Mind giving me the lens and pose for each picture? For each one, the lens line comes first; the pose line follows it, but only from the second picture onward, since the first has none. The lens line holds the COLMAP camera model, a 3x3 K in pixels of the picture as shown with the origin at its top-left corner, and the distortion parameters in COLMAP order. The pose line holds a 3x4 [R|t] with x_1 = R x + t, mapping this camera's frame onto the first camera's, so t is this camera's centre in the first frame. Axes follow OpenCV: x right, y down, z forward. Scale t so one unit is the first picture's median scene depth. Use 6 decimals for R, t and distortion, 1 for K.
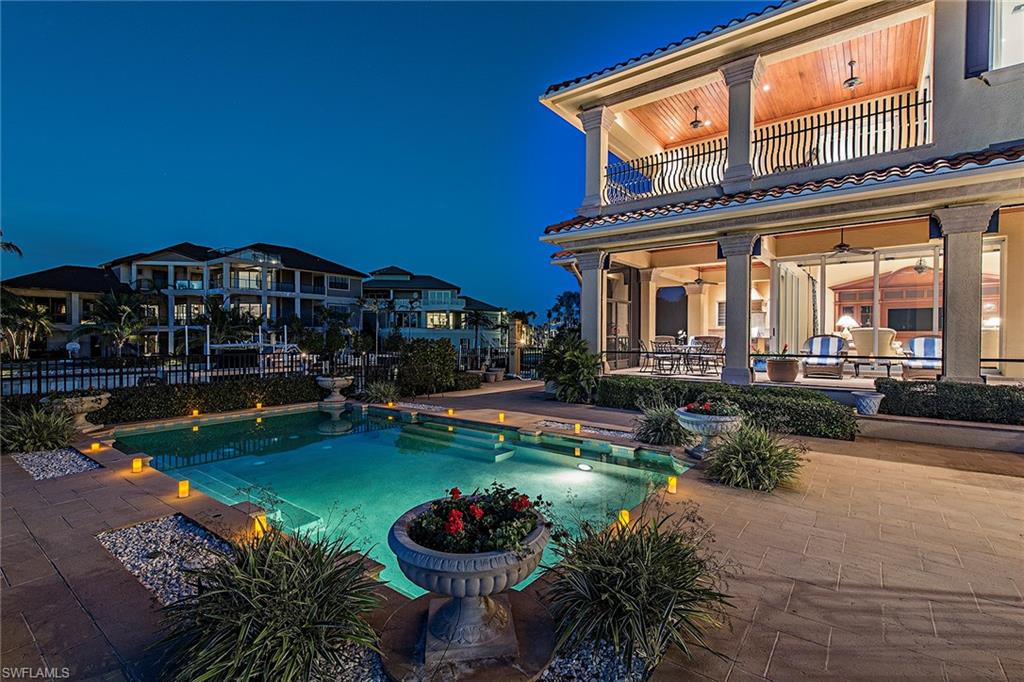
lens RADIAL K [[467.4, 0, 513.9], [0, 467.4, 343.1], [0, 0, 1]] dist [0.003537, 0.000154]
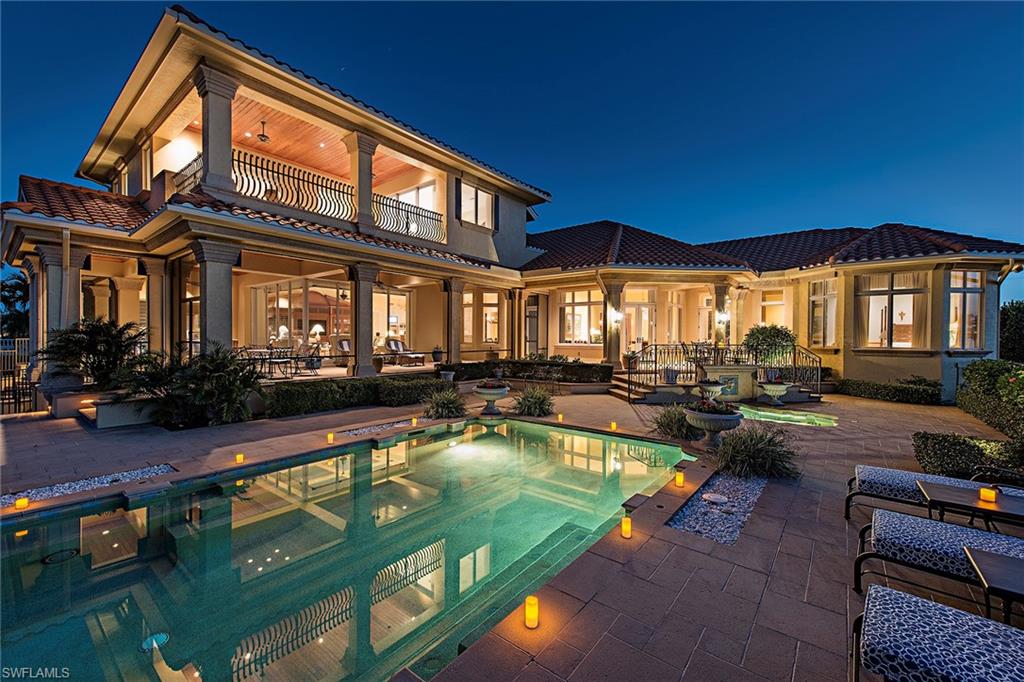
lens RADIAL K [[417.0, 0, 513.5], [0, 417.0, 340.6], [0, 0, 1]] dist [-0.000671, -0.000002]
pose [[0.012717, -0.004937, 0.999907, -0.706873], [0.014105, 0.999889, 0.004757, -0.018577], [-0.999820, 0.014043, 0.012786, 0.573635]]
